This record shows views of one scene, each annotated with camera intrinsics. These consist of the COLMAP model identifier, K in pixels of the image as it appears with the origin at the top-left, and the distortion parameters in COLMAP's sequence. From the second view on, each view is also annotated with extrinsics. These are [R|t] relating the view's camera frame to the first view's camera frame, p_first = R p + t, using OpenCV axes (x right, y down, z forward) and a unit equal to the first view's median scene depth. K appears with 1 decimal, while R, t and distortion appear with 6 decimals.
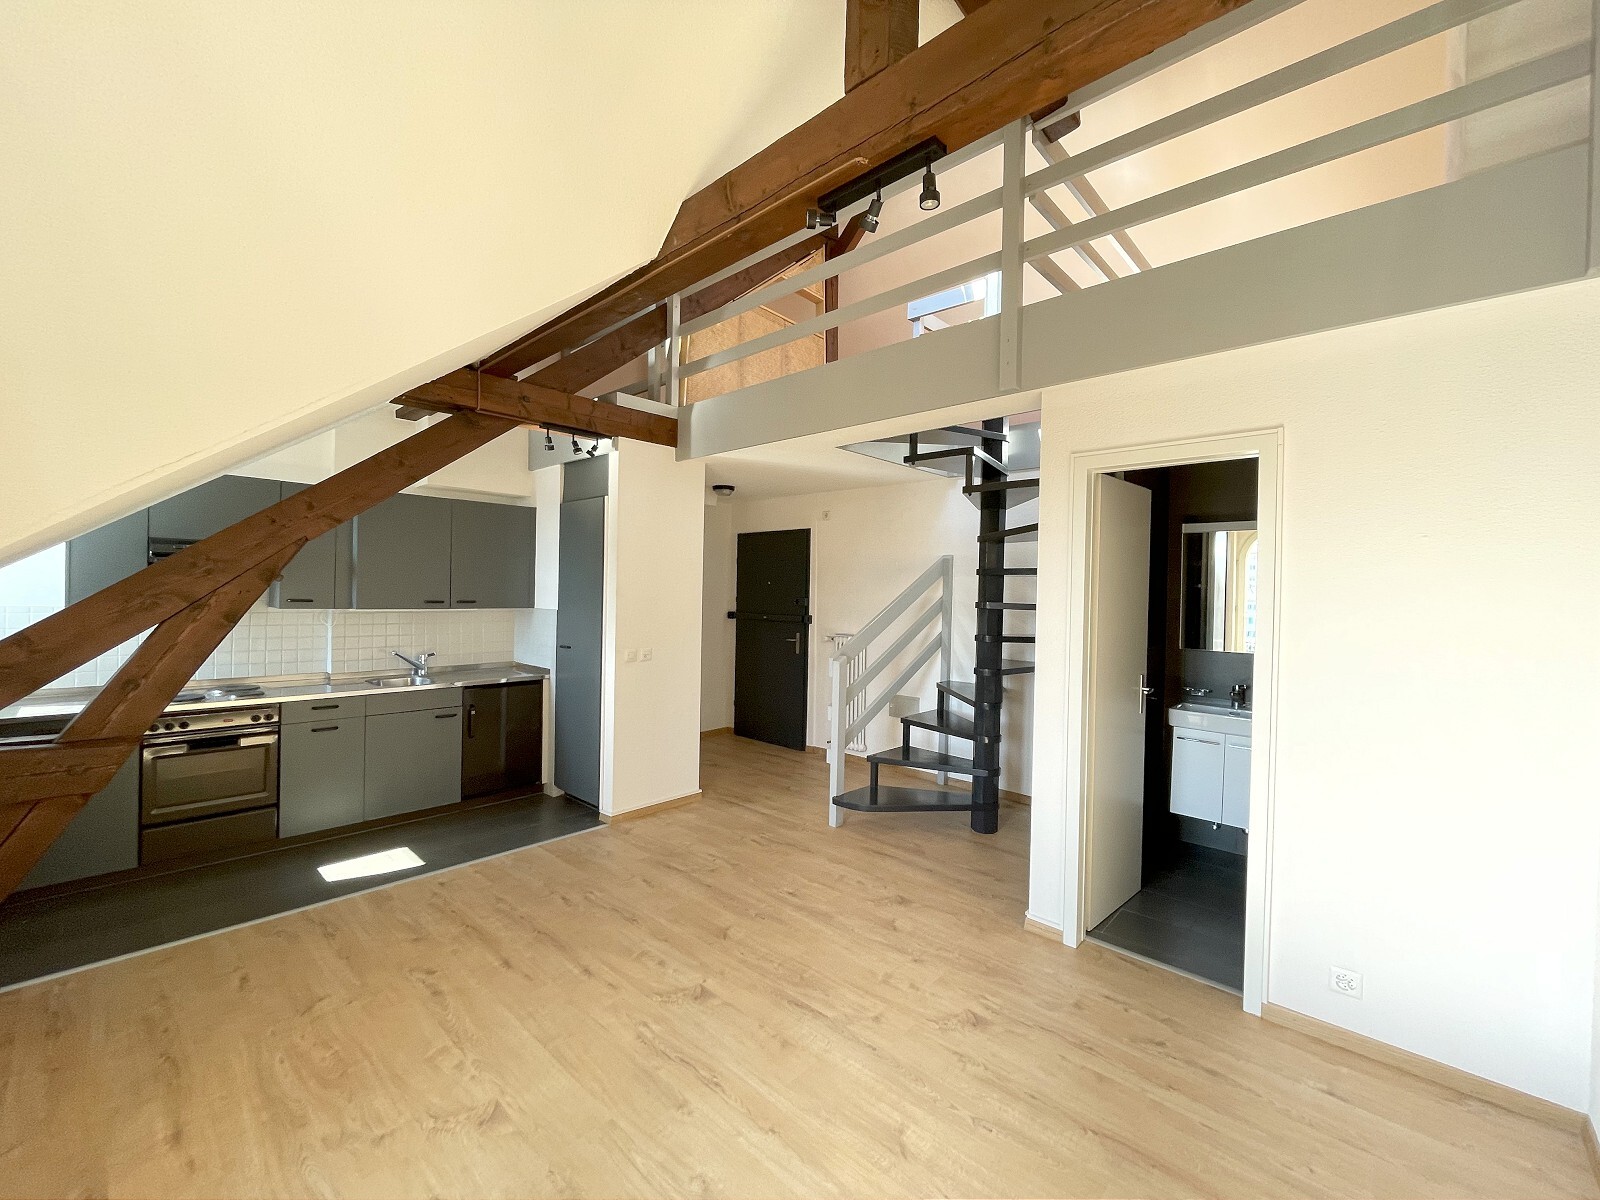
lens RADIAL K [[651.5, 0, 803.3], [0, 651.5, 598.2], [0, 0, 1]] dist [-0.000767, 0.000090]
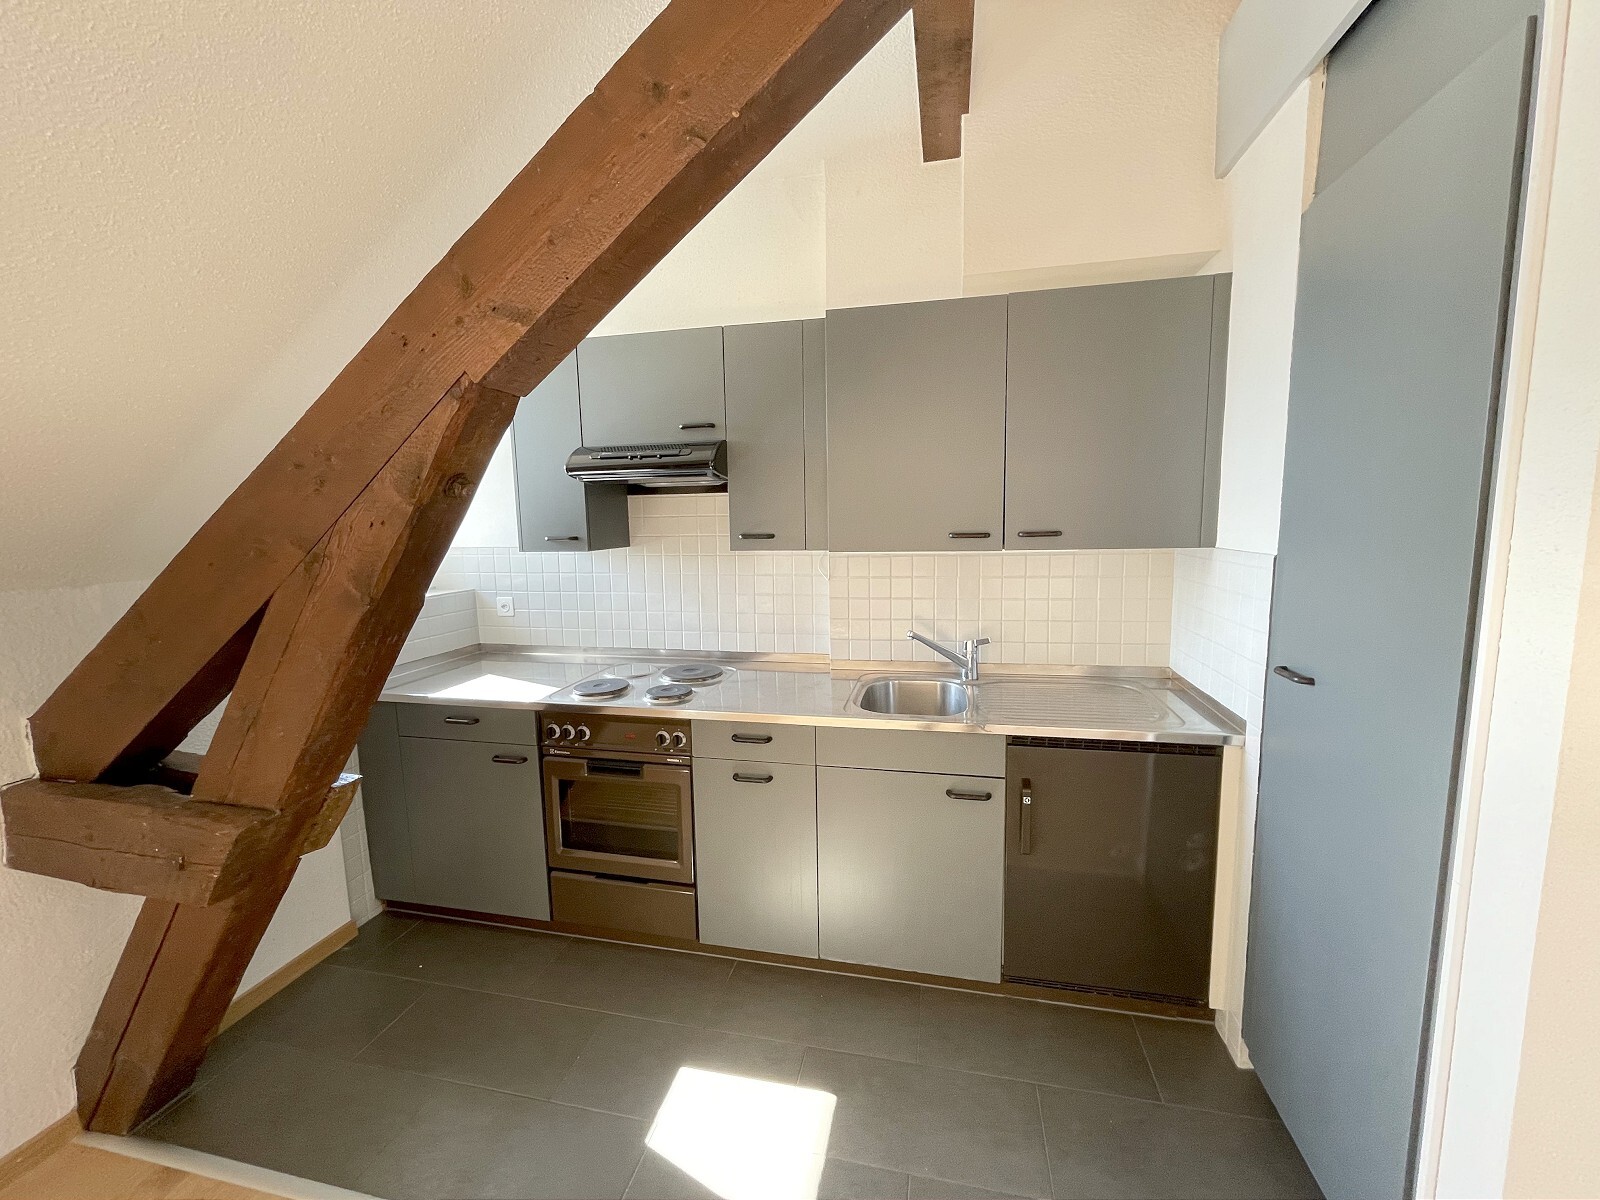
lens RADIAL K [[651.5, 0, 803.3], [0, 651.5, 598.2], [0, 0, 1]] dist [-0.000767, 0.000090]
pose [[0.501179, 0.077906, -0.861830, -0.224454], [0.018549, 0.994743, 0.100708, 0.001206], [0.865145, -0.066459, 0.497099, 0.665058]]
